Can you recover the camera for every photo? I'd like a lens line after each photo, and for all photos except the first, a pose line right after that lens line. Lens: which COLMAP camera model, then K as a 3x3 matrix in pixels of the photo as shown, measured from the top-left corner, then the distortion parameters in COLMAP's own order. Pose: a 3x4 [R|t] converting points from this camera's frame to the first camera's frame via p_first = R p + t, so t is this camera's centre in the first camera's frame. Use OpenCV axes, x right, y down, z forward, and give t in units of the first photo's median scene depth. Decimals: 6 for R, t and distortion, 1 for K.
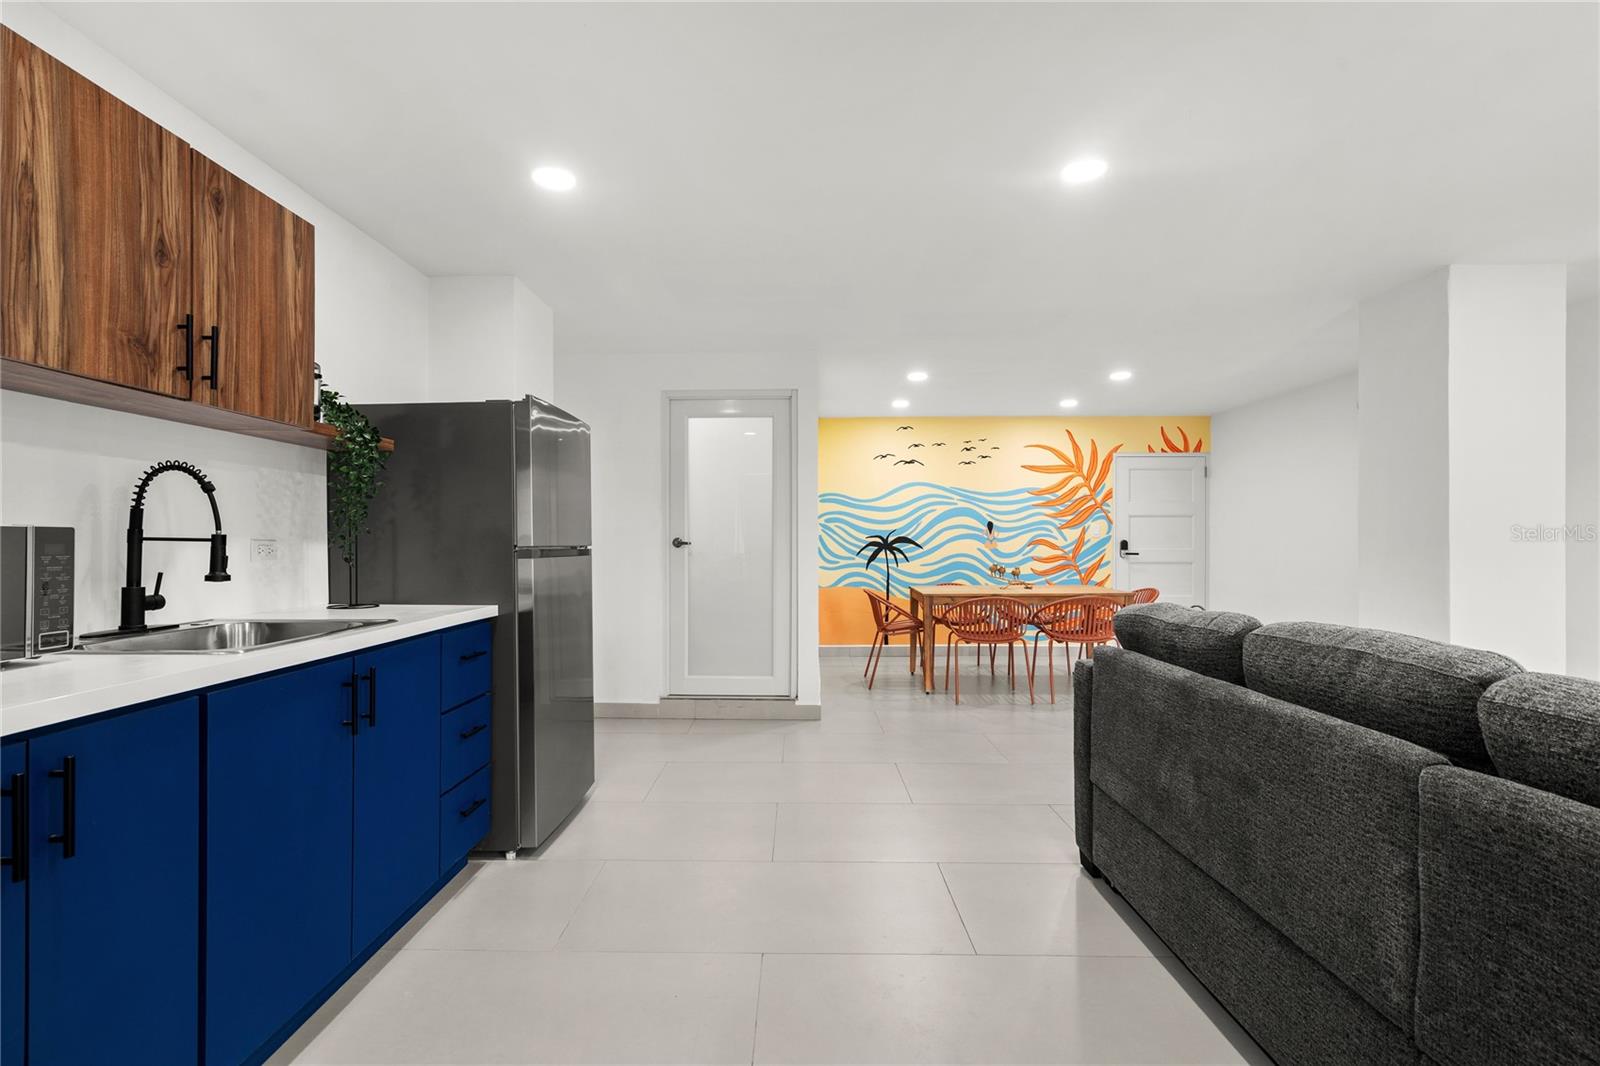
lens RADIAL K [[735.0, 0, 788.5], [0, 735.0, 539.7], [0, 0, 1]] dist [-0.003417, 0.002713]
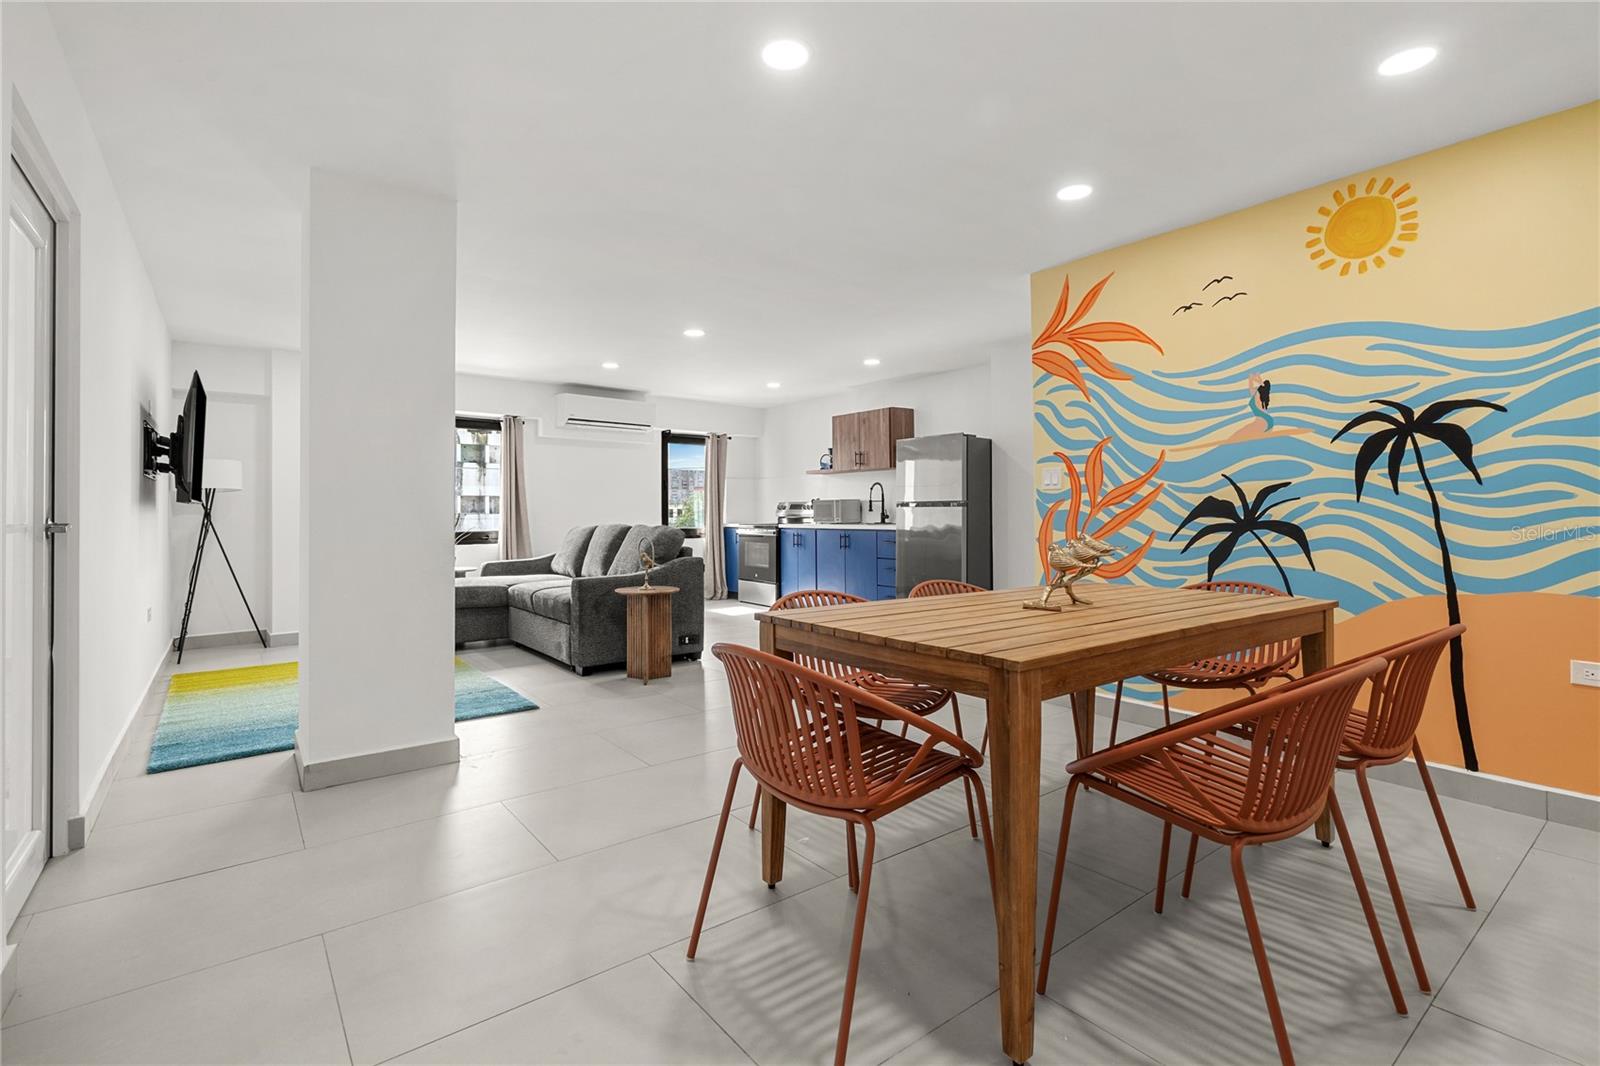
lens RADIAL K [[735.0, 0, 788.2], [0, 735.0, 497.2], [0, 0, 1]] dist [-0.003417, 0.002713]
pose [[-0.787502, -0.007384, -0.616268, 0.794162], [0.007741, 0.999731, -0.021870, 0.024175], [0.616264, -0.021993, -0.787233, 1.490022]]
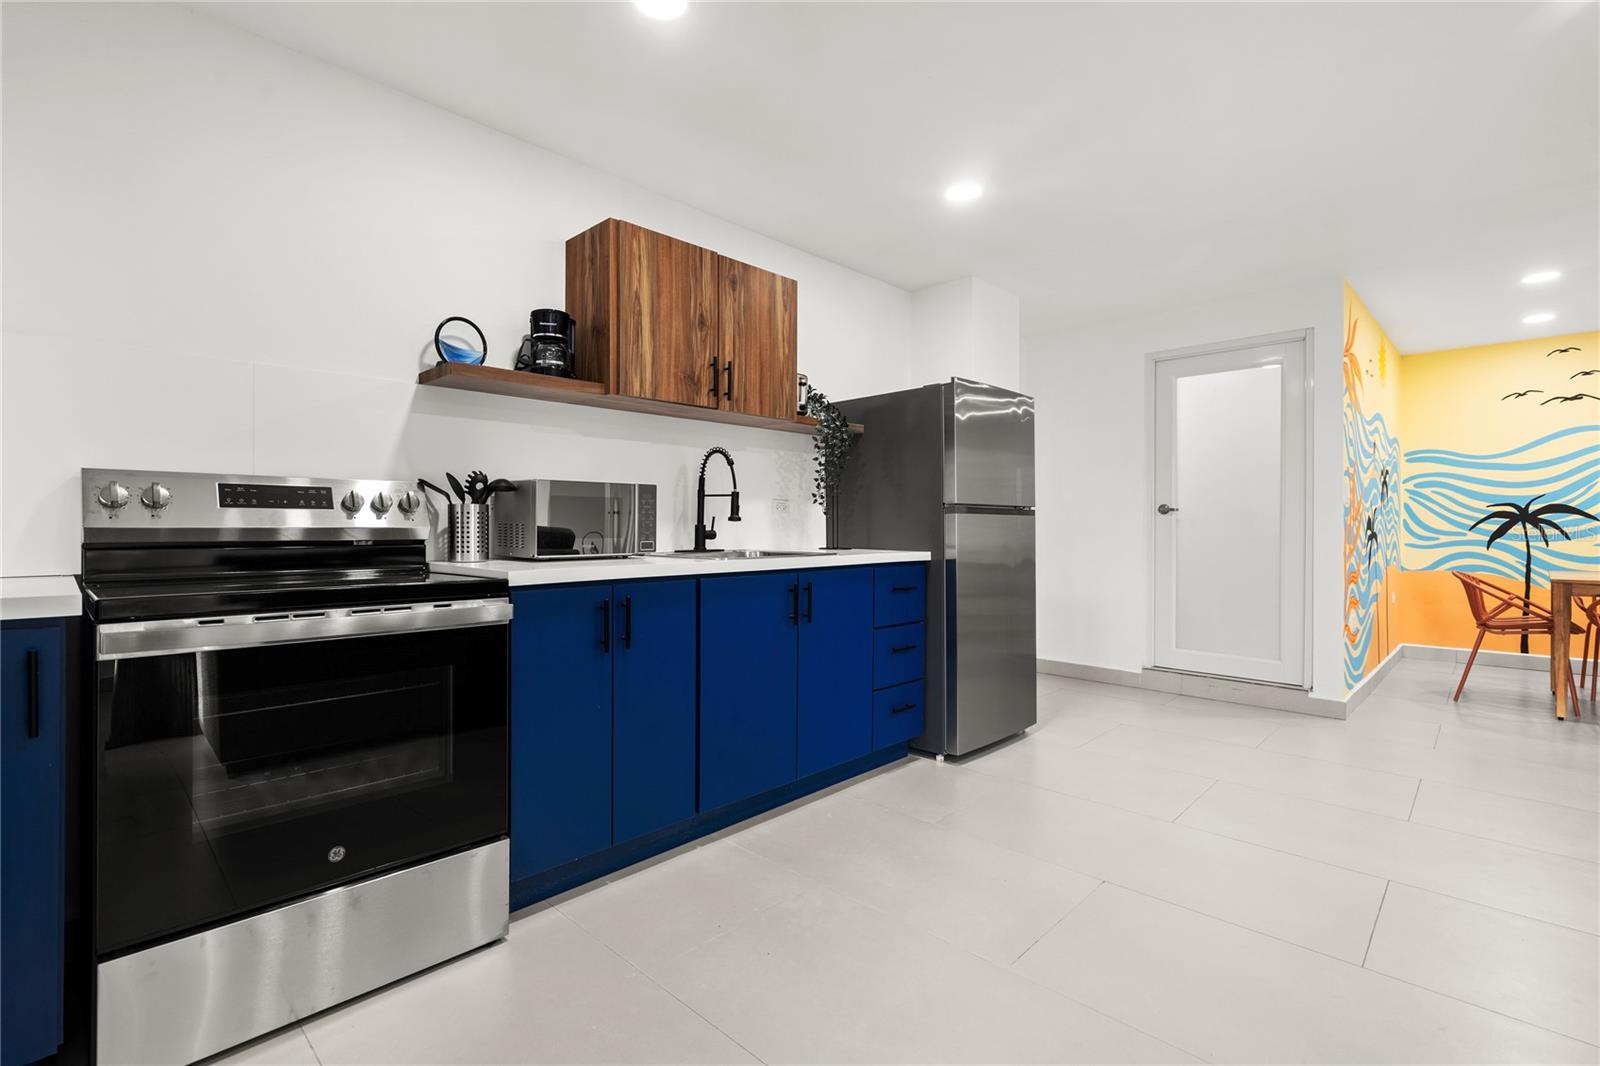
lens RADIAL K [[735.0, 0, 799.2], [0, 735.0, 525.6], [0, 0, 1]] dist [-0.003417, 0.002713]
pose [[0.733088, 0.004607, -0.680119, 0.153680], [-0.001714, 0.999986, 0.004927, 0.021916], [0.680132, -0.002446, 0.733086, -0.027311]]
